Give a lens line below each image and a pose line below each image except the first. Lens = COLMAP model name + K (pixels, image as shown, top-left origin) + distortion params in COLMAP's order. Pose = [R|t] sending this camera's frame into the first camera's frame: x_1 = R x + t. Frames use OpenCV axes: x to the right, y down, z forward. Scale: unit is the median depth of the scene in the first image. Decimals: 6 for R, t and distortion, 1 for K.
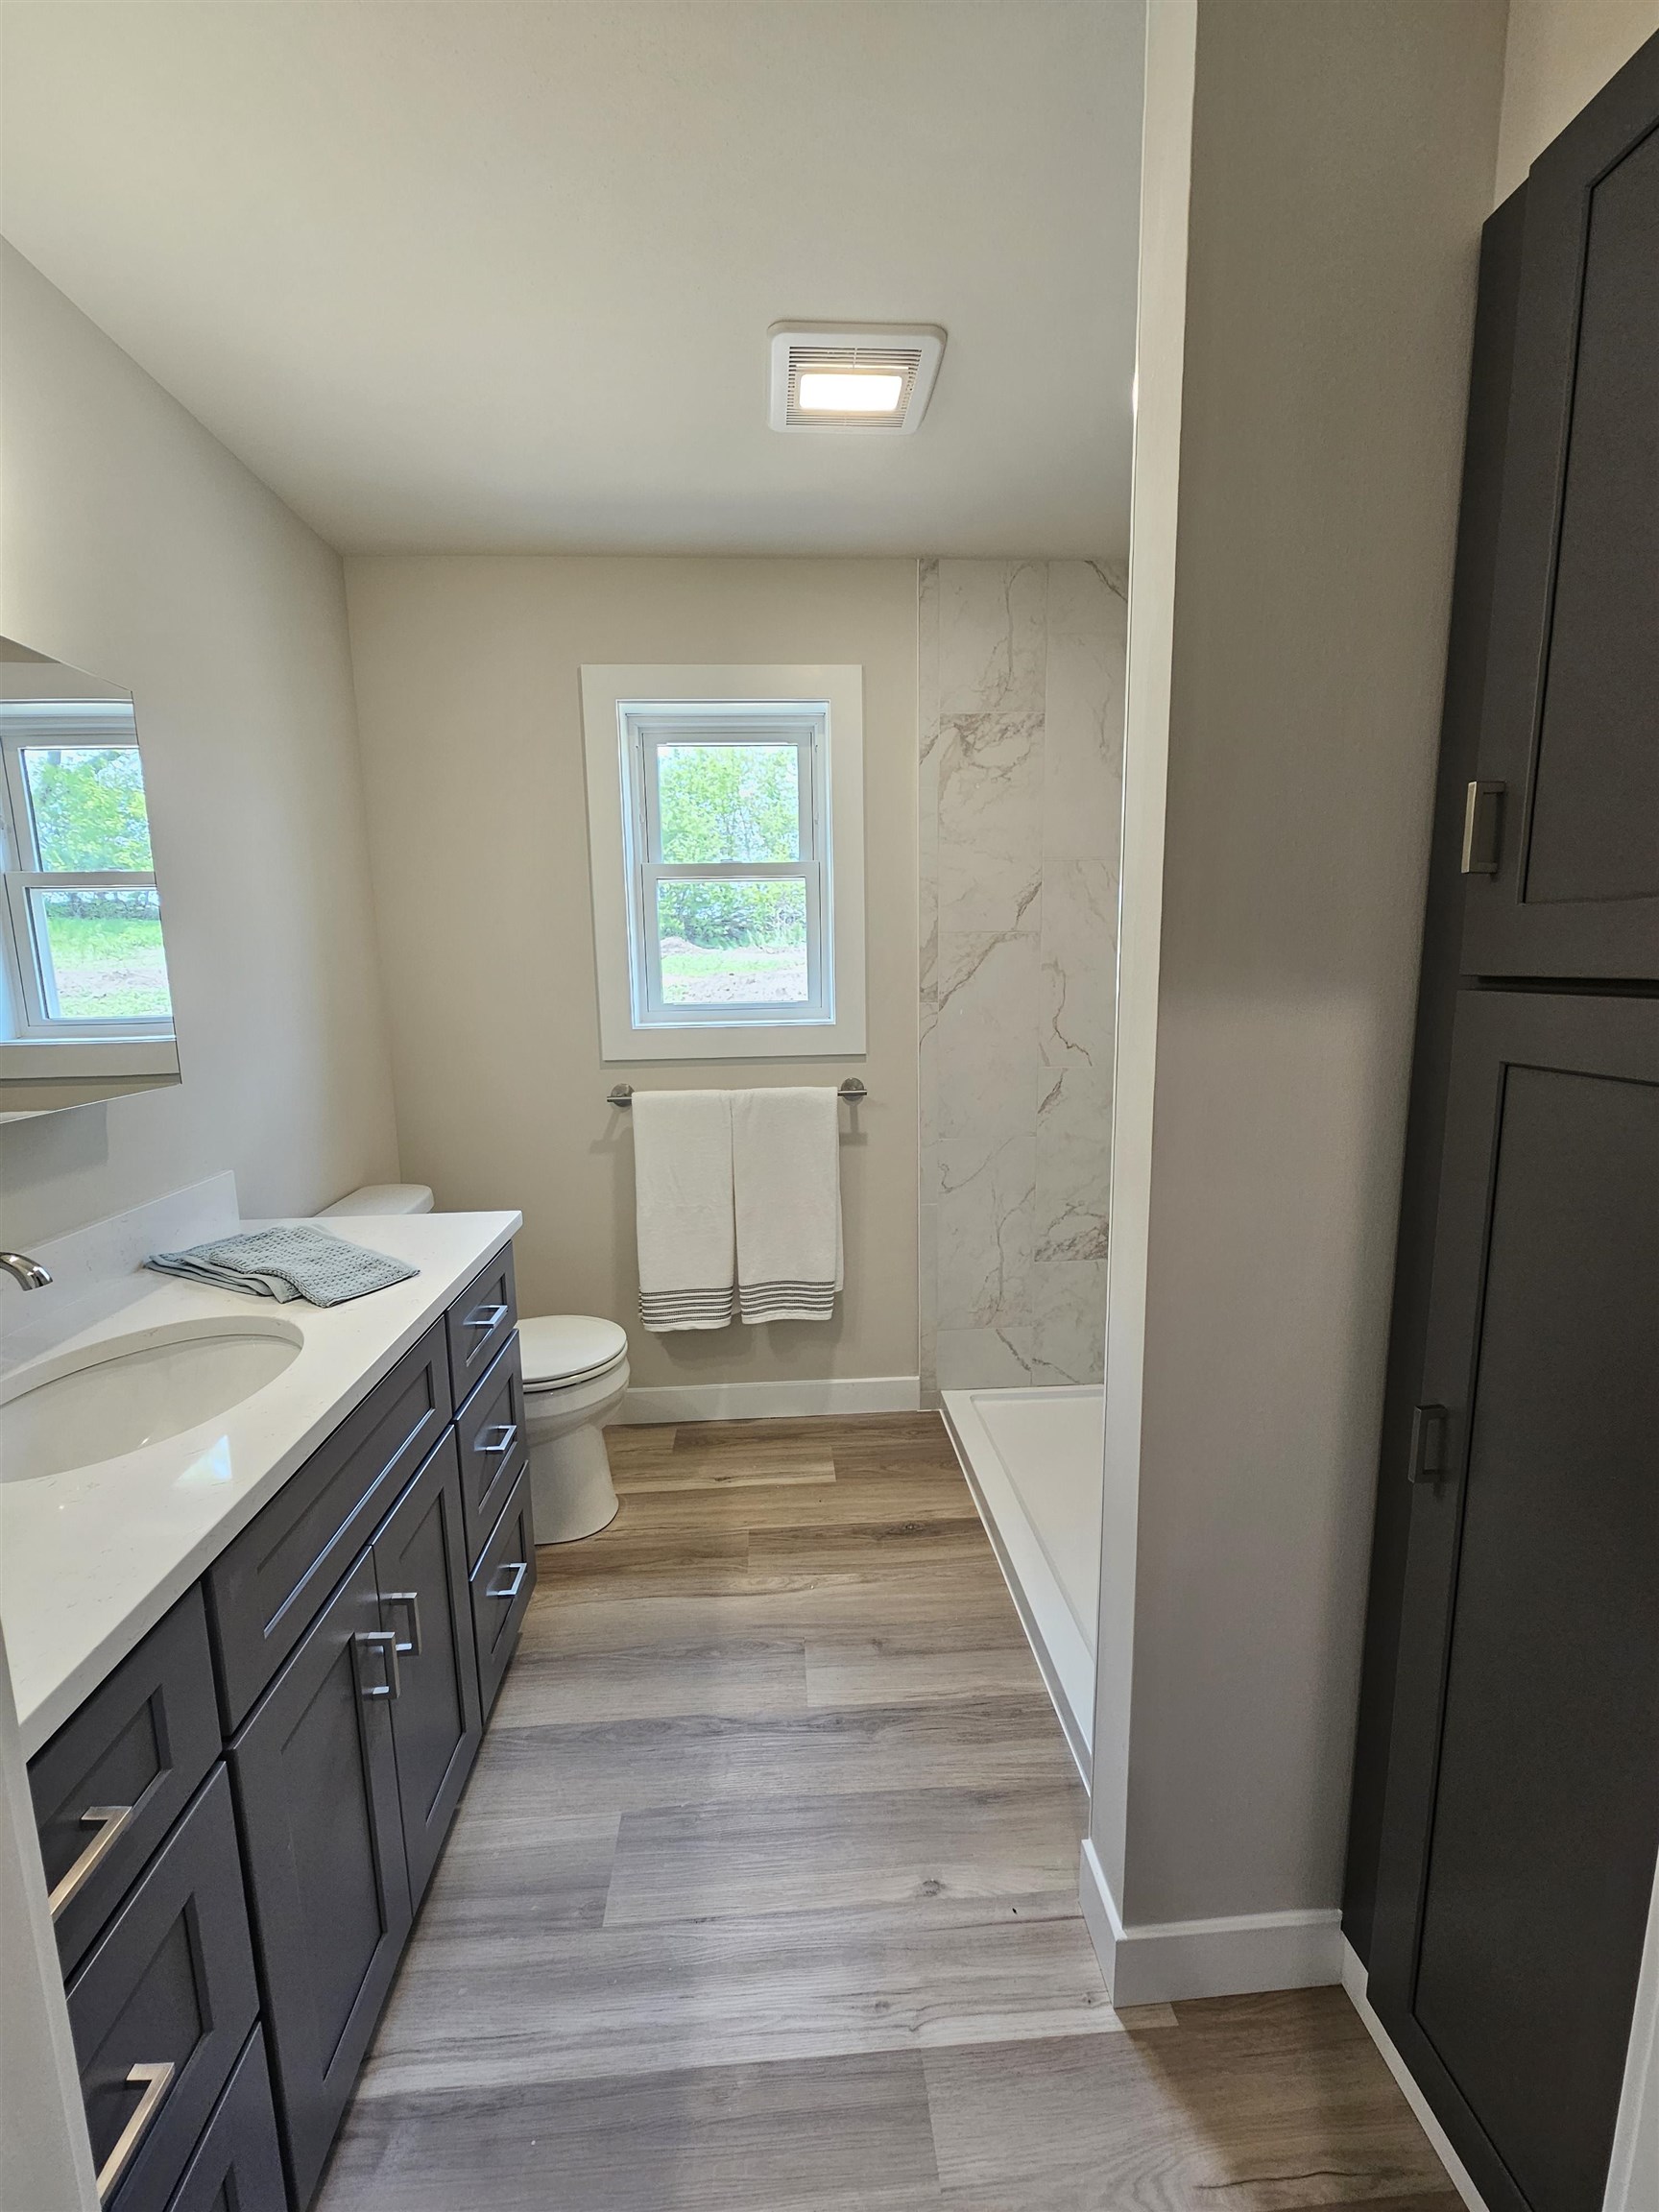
lens RADIAL K [[907.7, 0, 824.9], [0, 907.7, 1099.6], [0, 0, 1]] dist [-0.000275, 0.001308]
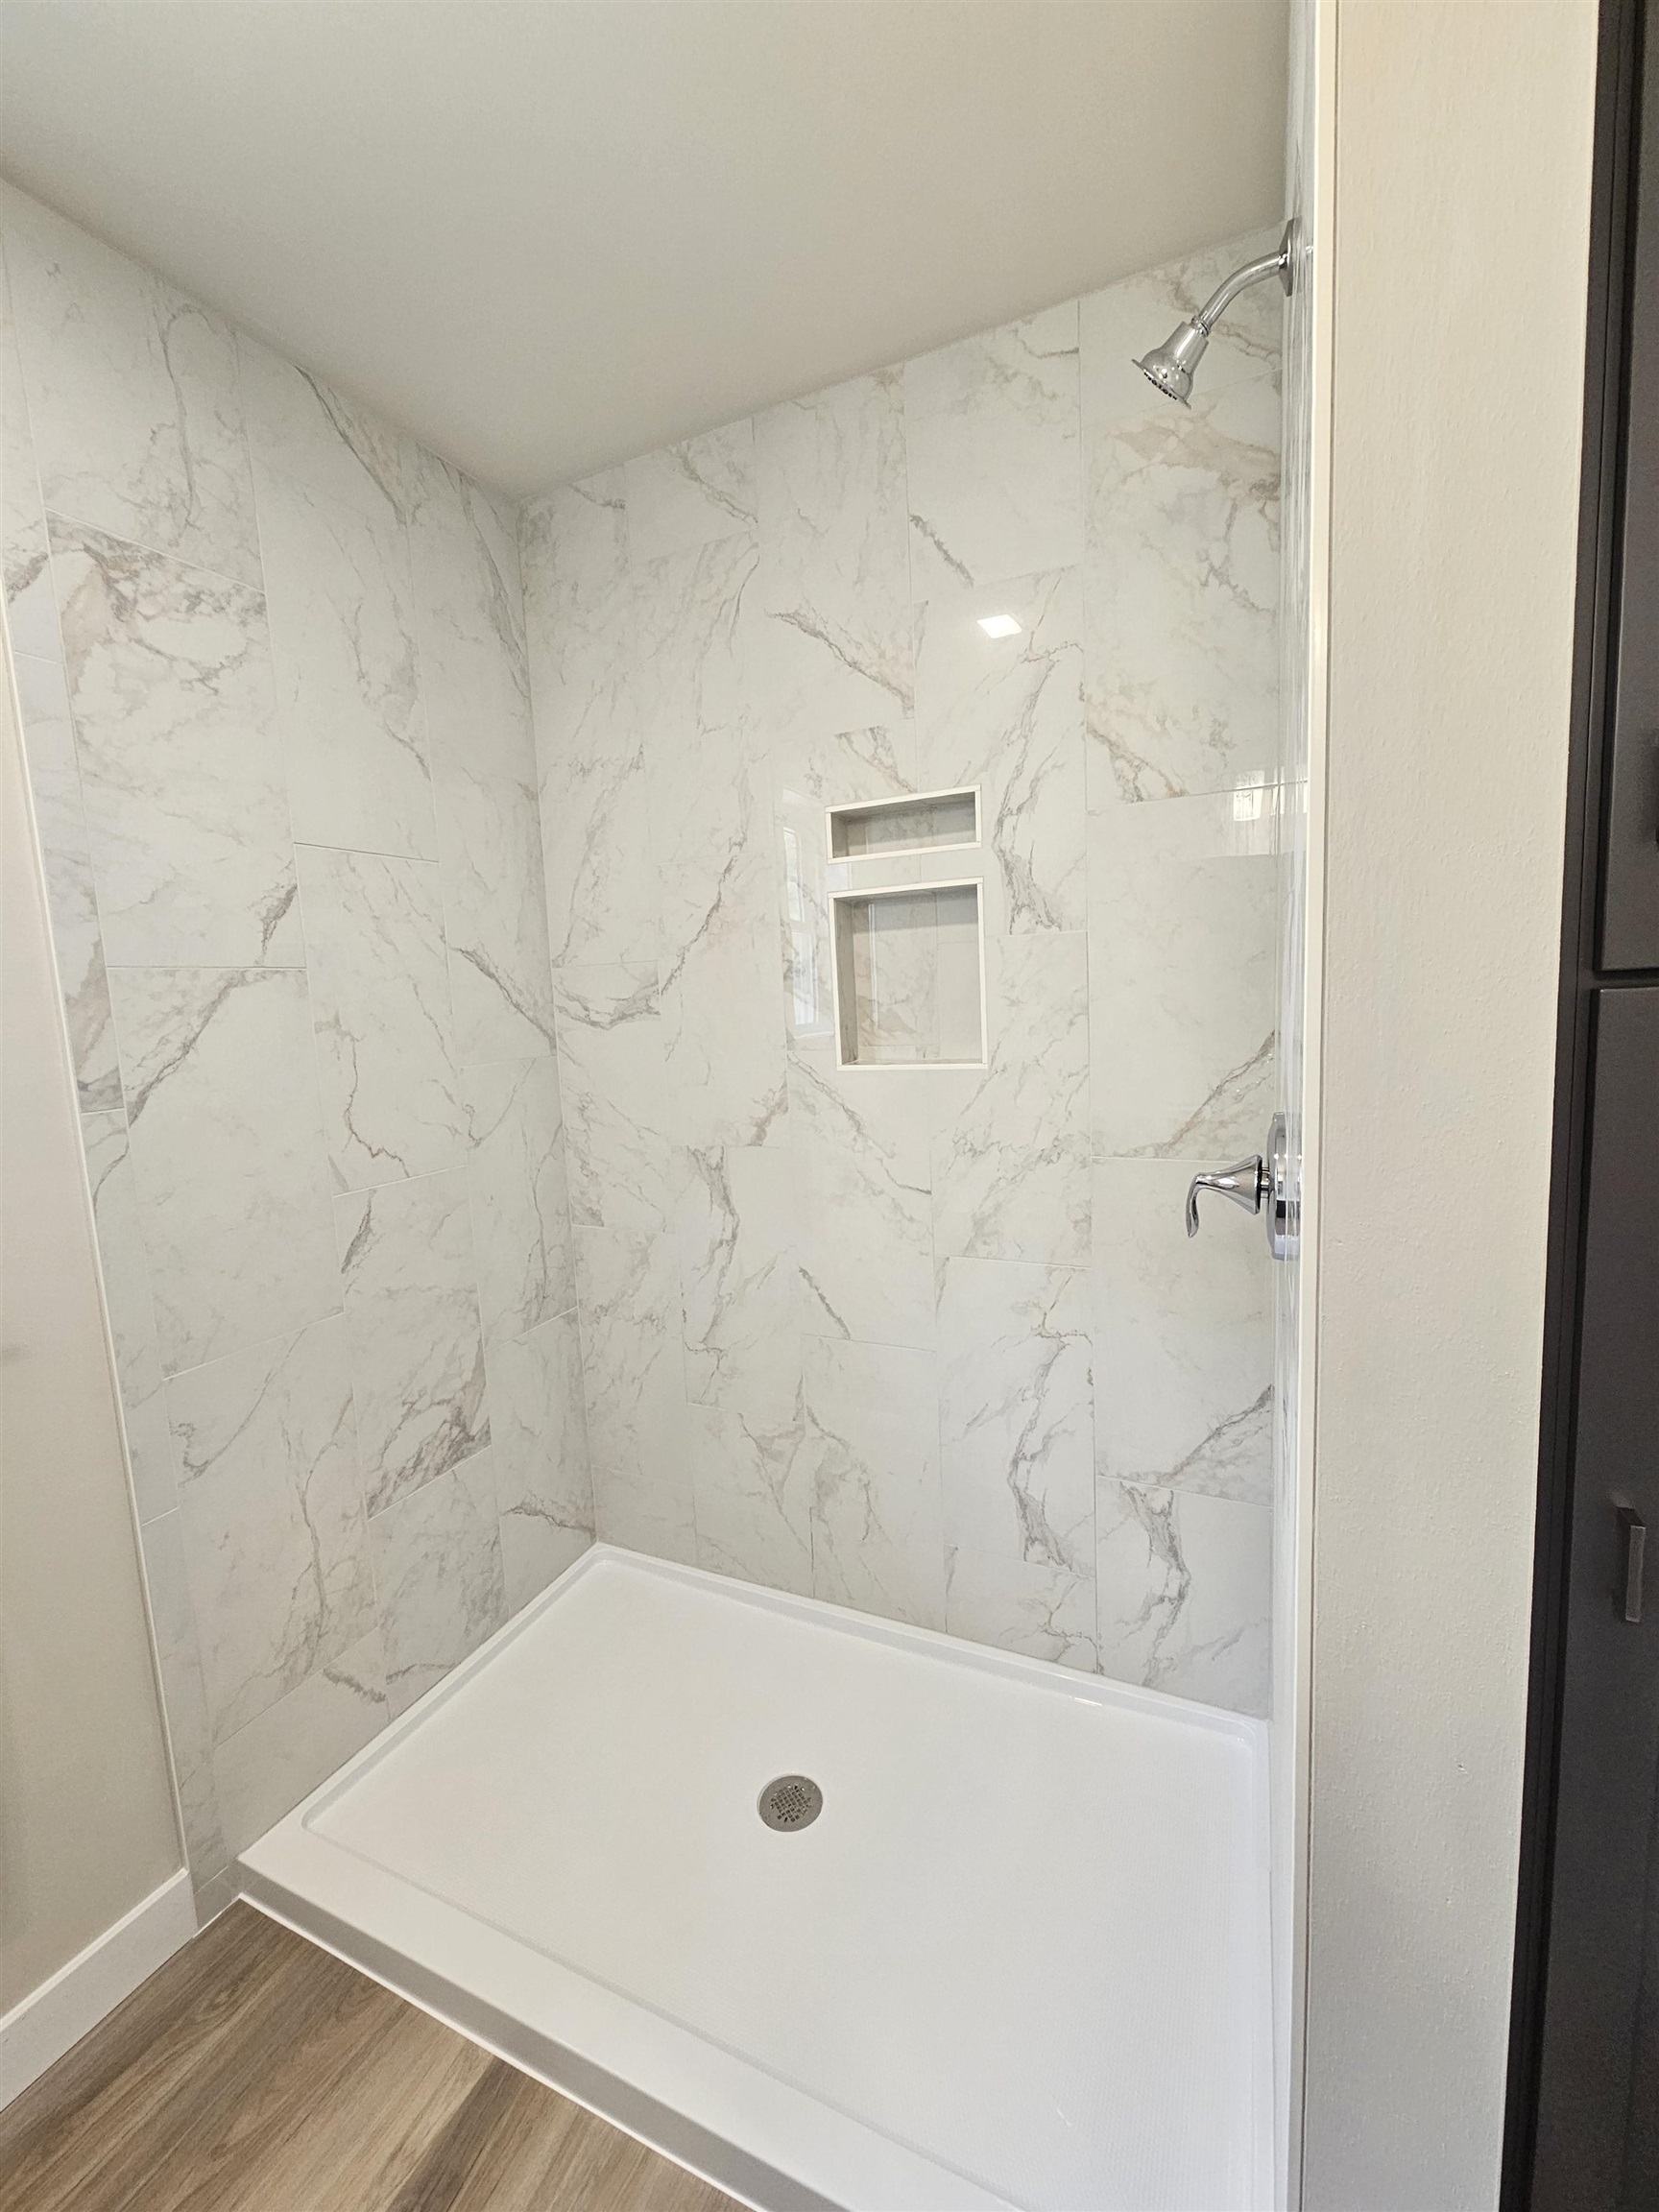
lens RADIAL K [[907.7, 0, 824.9], [0, 907.7, 1099.6], [0, 0, 1]] dist [-0.000275, 0.001308]
pose [[0.485142, -0.109194, 0.867591, -0.117961], [0.174012, 0.984385, 0.026589, -0.059582], [-0.856946, 0.138071, 0.496567, 0.436534]]
